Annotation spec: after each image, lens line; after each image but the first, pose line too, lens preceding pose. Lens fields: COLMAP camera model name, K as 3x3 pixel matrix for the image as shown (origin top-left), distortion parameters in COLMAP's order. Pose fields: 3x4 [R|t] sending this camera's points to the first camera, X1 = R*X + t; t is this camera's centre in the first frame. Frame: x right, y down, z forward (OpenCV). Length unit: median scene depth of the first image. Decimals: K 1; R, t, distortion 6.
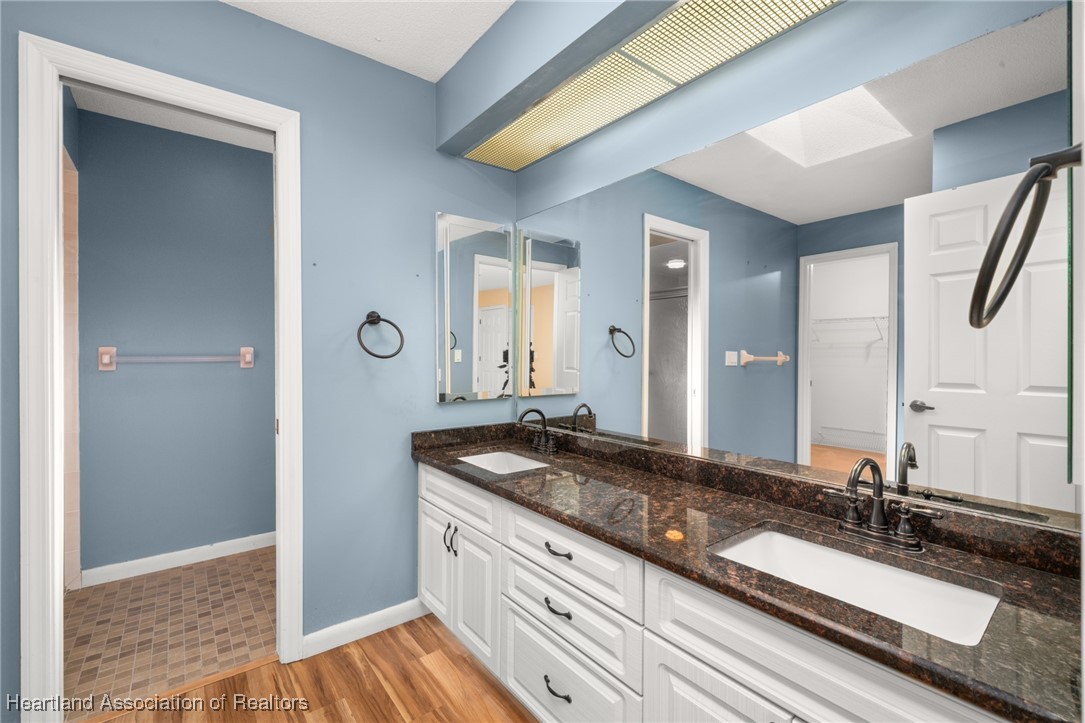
lens RADIAL K [[467.2, 0, 542.8], [0, 467.2, 357.0], [0, 0, 1]] dist [-0.001824, -0.000287]
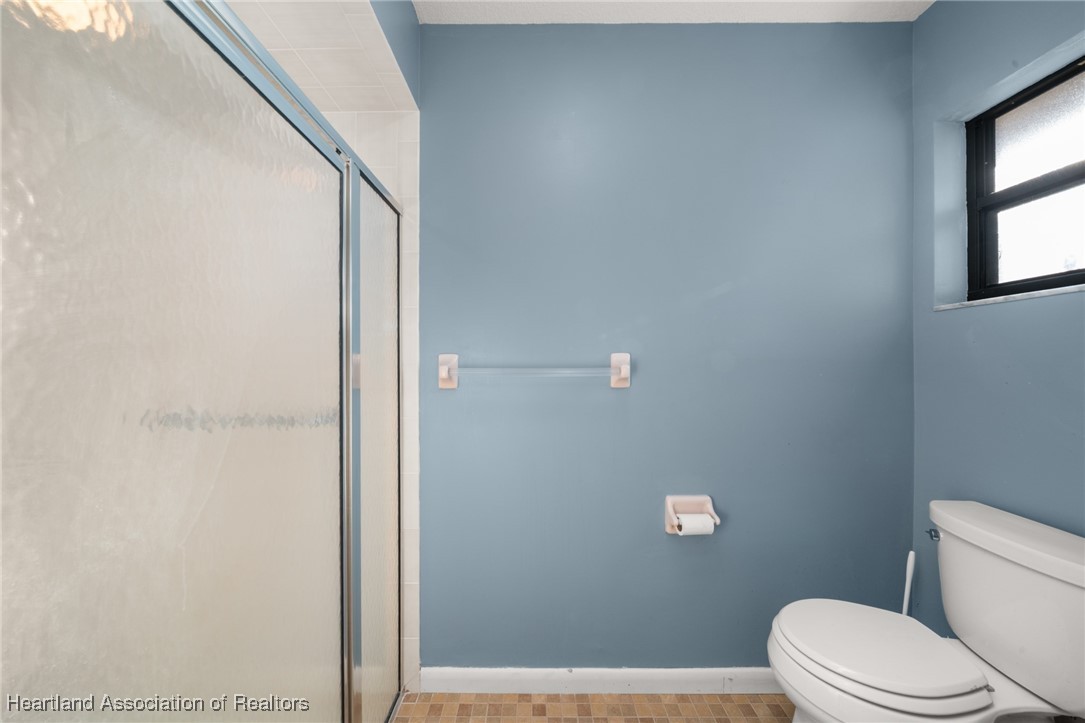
lens RADIAL K [[374.5, 0, 537.7], [0, 374.5, 365.6], [0, 0, 1]] dist [0.000371, 0.000232]
pose [[0.790598, 0.000619, -0.612335, -0.484293], [-0.003513, 0.999988, -0.003525, -0.003578], [0.612325, 0.004938, 0.790590, 0.638039]]
